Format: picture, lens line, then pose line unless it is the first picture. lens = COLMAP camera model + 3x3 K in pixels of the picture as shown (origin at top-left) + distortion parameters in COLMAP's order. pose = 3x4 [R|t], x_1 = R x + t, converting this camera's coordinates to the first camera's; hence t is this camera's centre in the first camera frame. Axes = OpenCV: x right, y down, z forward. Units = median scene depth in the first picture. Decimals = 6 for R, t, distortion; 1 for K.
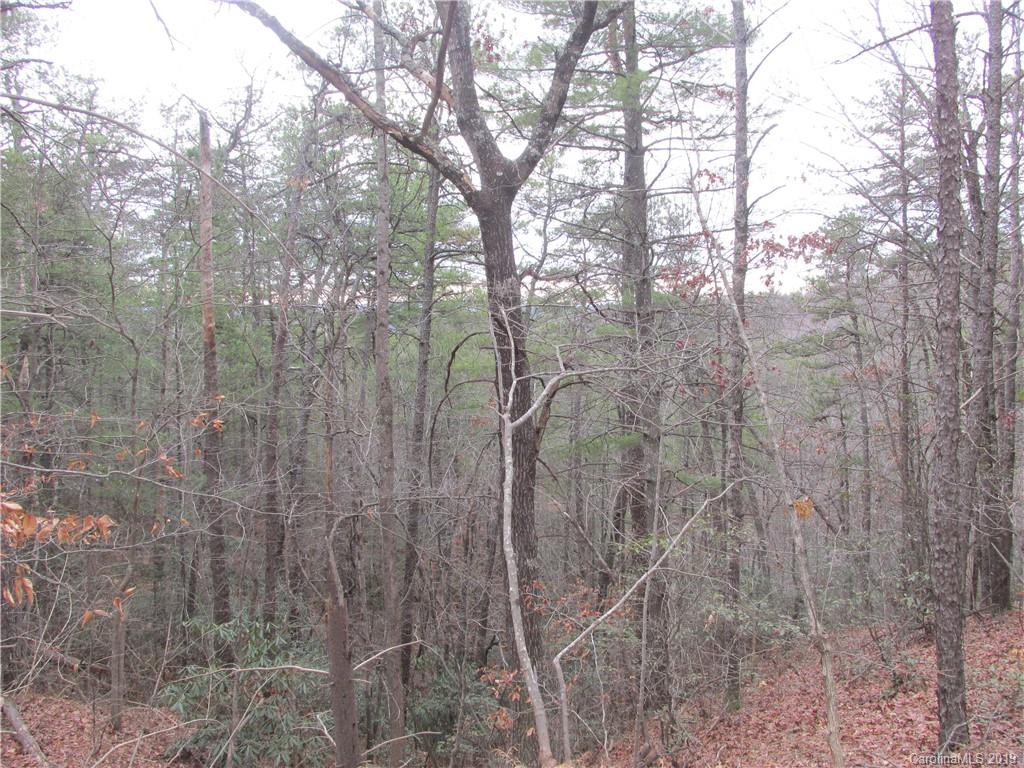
lens RADIAL K [[827.2, 0, 513.3], [0, 827.2, 383.1], [0, 0, 1]] dist [-0.055353, 0.008188]
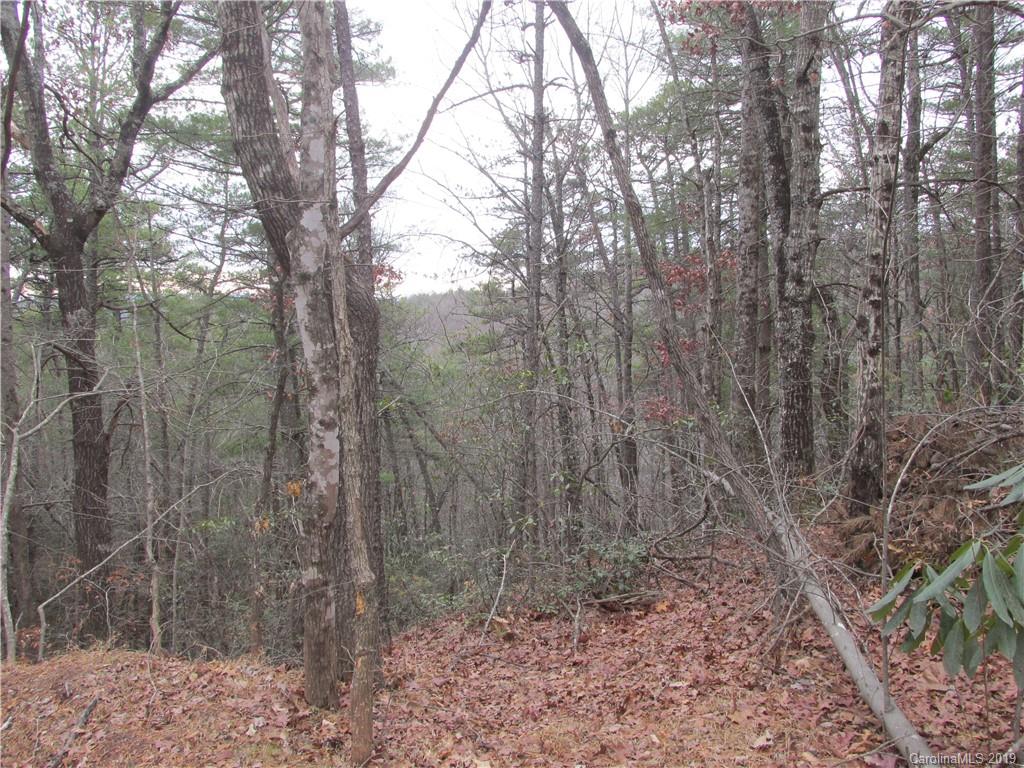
lens RADIAL K [[827.2, 0, 517.9], [0, 827.2, 383.6], [0, 0, 1]] dist [-0.055353, 0.008188]
pose [[0.947132, -0.026633, 0.319736, 0.133261], [0.024538, 0.999643, 0.010578, -0.011219], [-0.319903, -0.002173, 0.947448, -0.190577]]
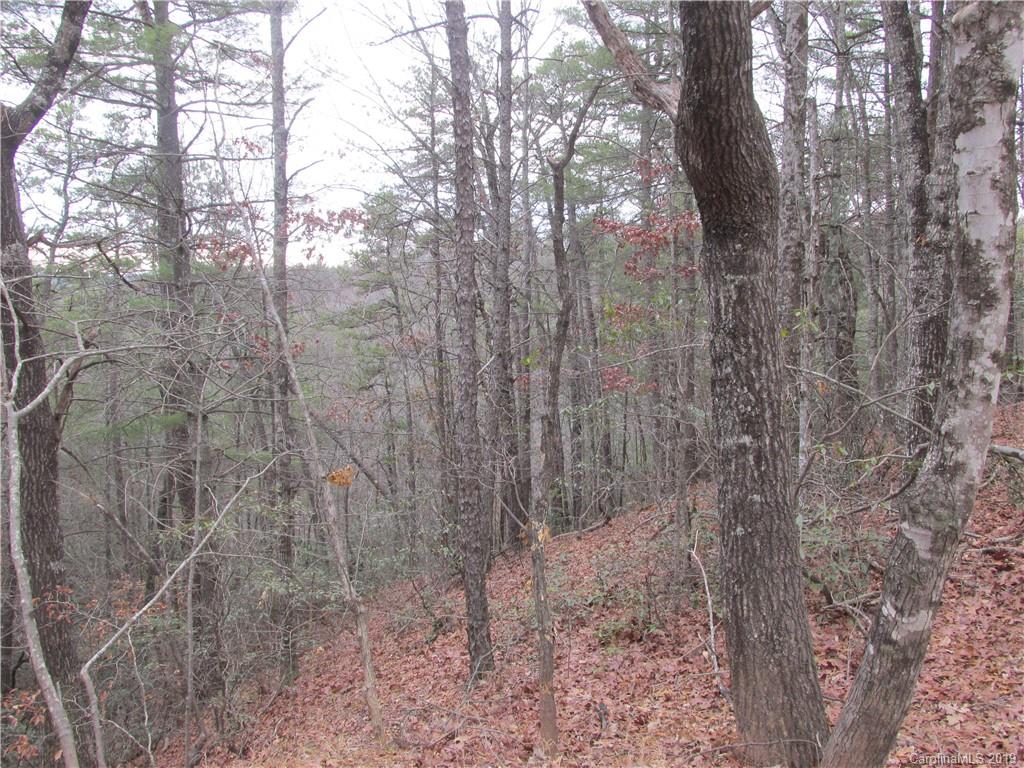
lens RADIAL K [[827.2, 0, 512.6], [0, 827.2, 386.9], [0, 0, 1]] dist [-0.055353, 0.008188]
pose [[0.862186, -0.047342, 0.504375, 0.007398], [0.027970, 0.998554, 0.045915, -0.001041], [-0.505819, -0.025480, 0.862263, -0.000626]]
